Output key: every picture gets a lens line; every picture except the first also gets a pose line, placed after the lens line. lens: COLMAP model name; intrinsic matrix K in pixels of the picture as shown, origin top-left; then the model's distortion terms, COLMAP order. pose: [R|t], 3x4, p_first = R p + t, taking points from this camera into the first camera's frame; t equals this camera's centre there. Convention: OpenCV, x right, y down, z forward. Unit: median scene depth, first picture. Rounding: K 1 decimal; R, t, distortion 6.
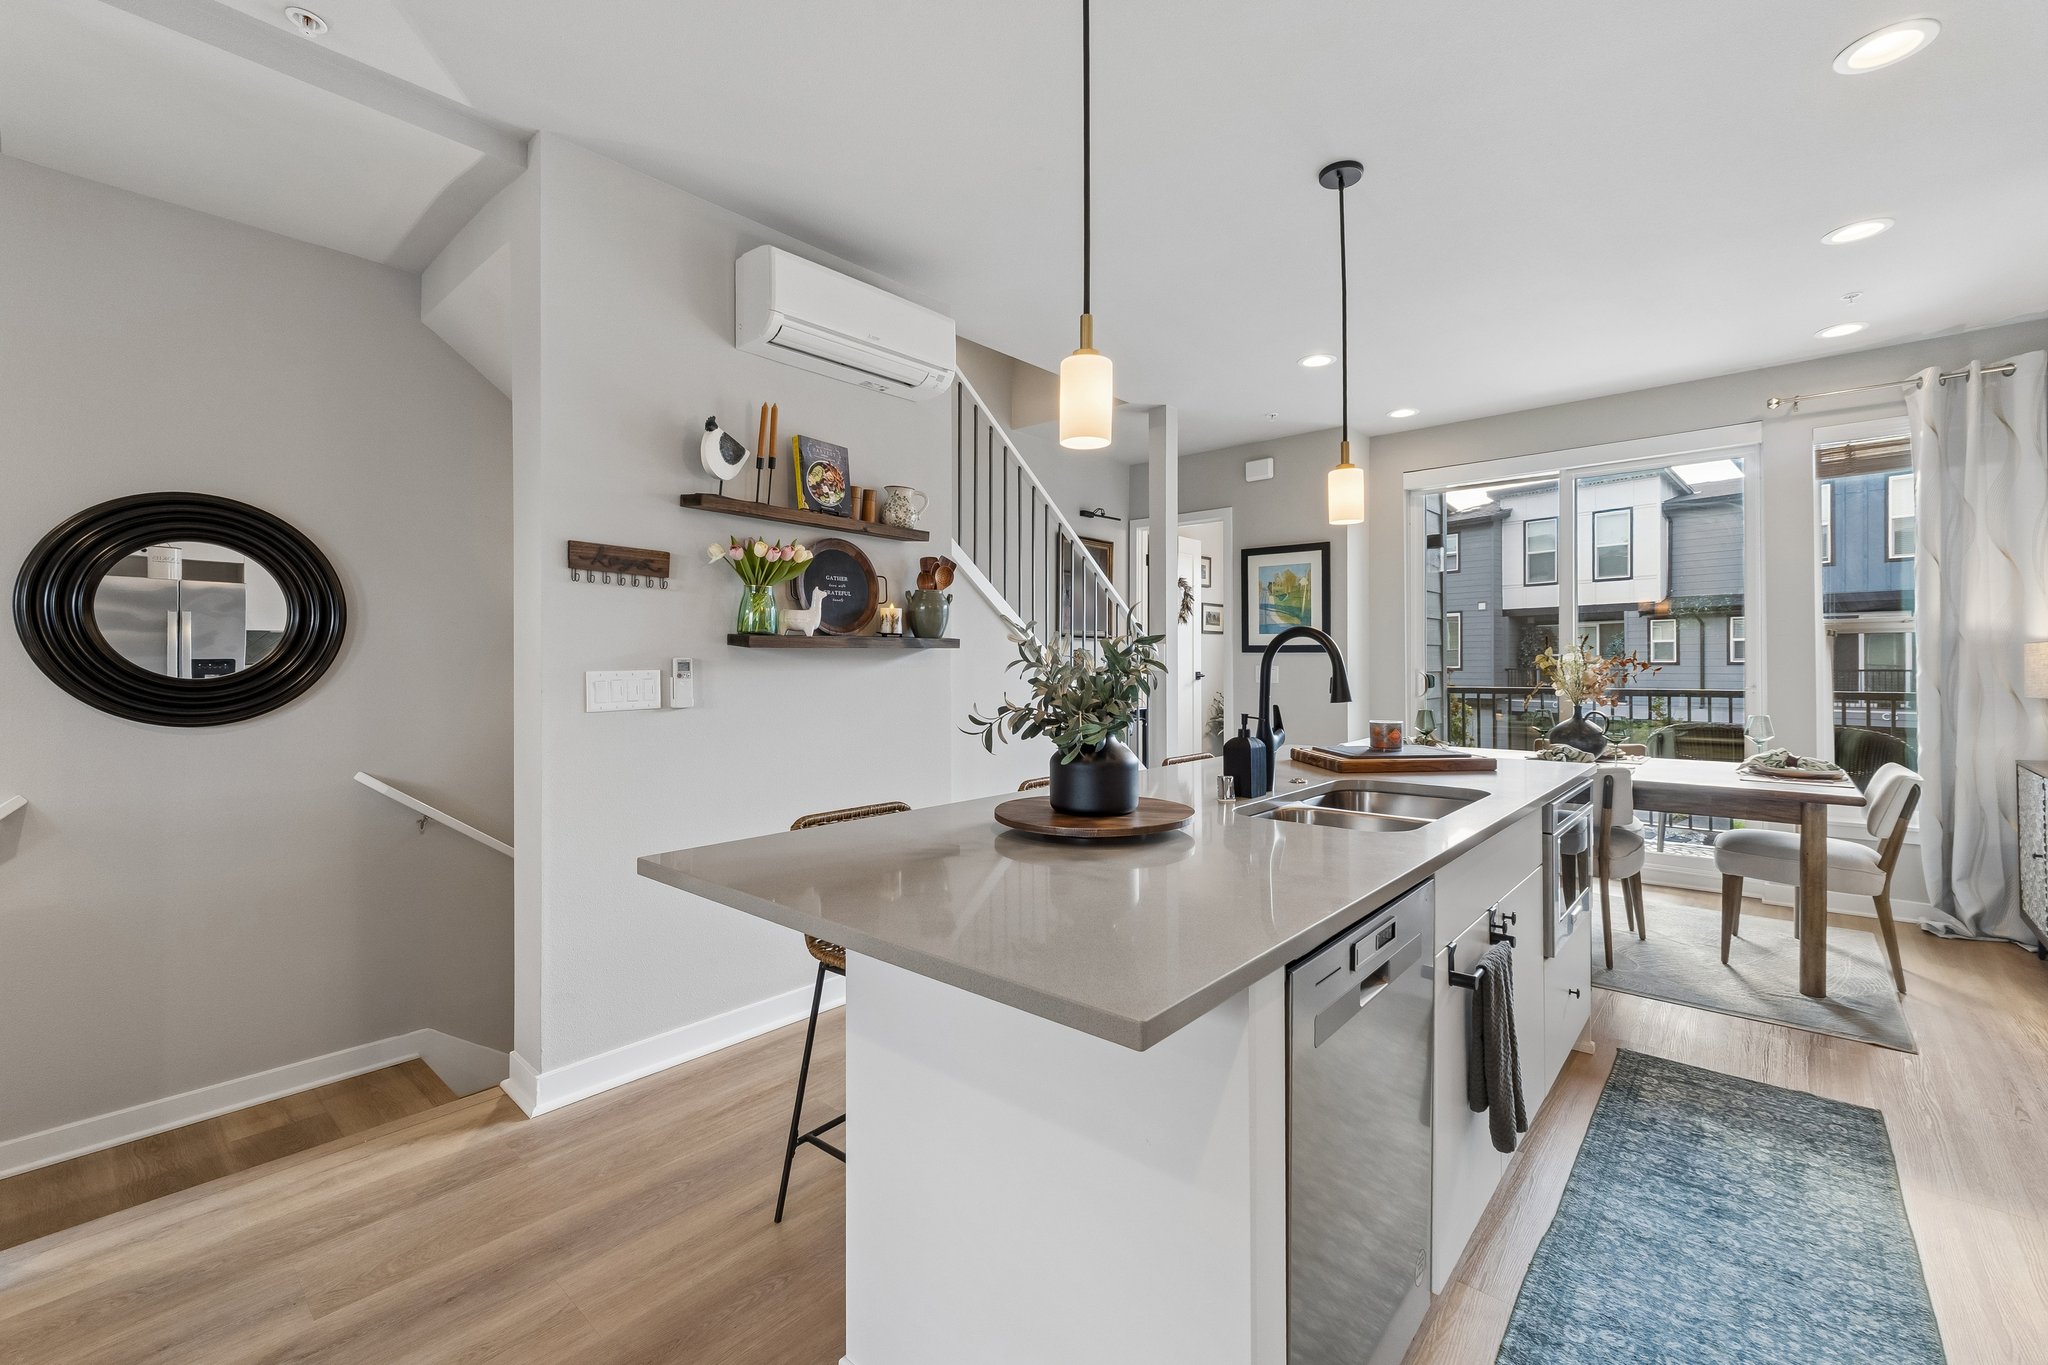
lens RADIAL K [[859.2, 0, 1042.3], [0, 859.2, 661.4], [0, 0, 1]] dist [0.000336, 0.002515]
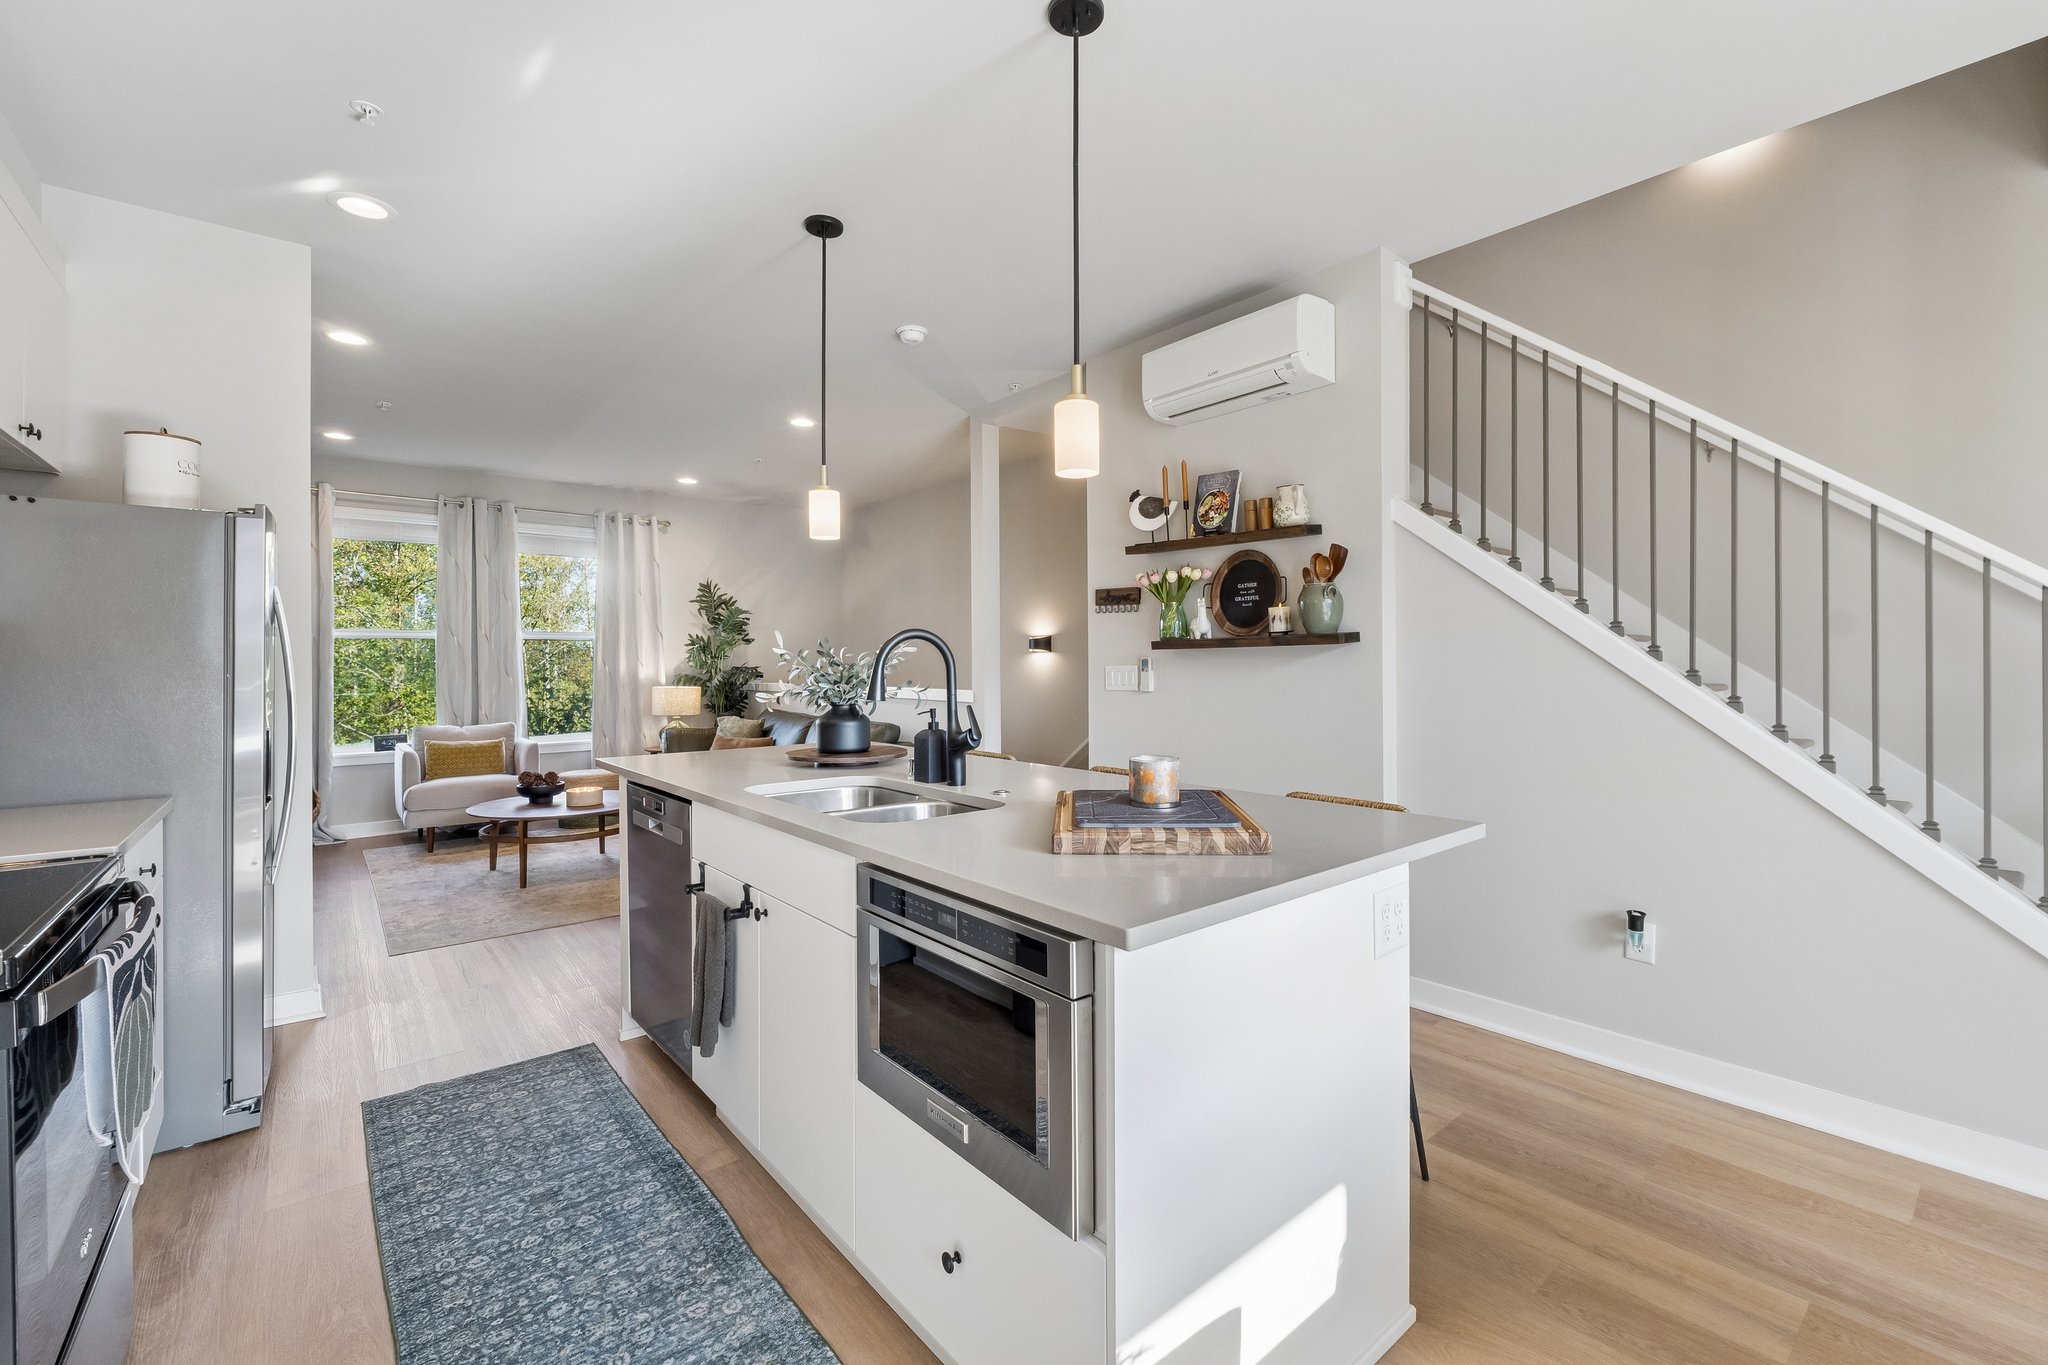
lens RADIAL K [[859.2, 0, 1039.4], [0, 859.2, 666.3], [0, 0, 1]] dist [0.000336, 0.002515]
pose [[-0.151624, 0.011541, -0.988371, 0.955245], [0.008012, 0.999913, 0.010446, -0.005366], [0.988406, -0.006335, -0.151703, 0.943597]]
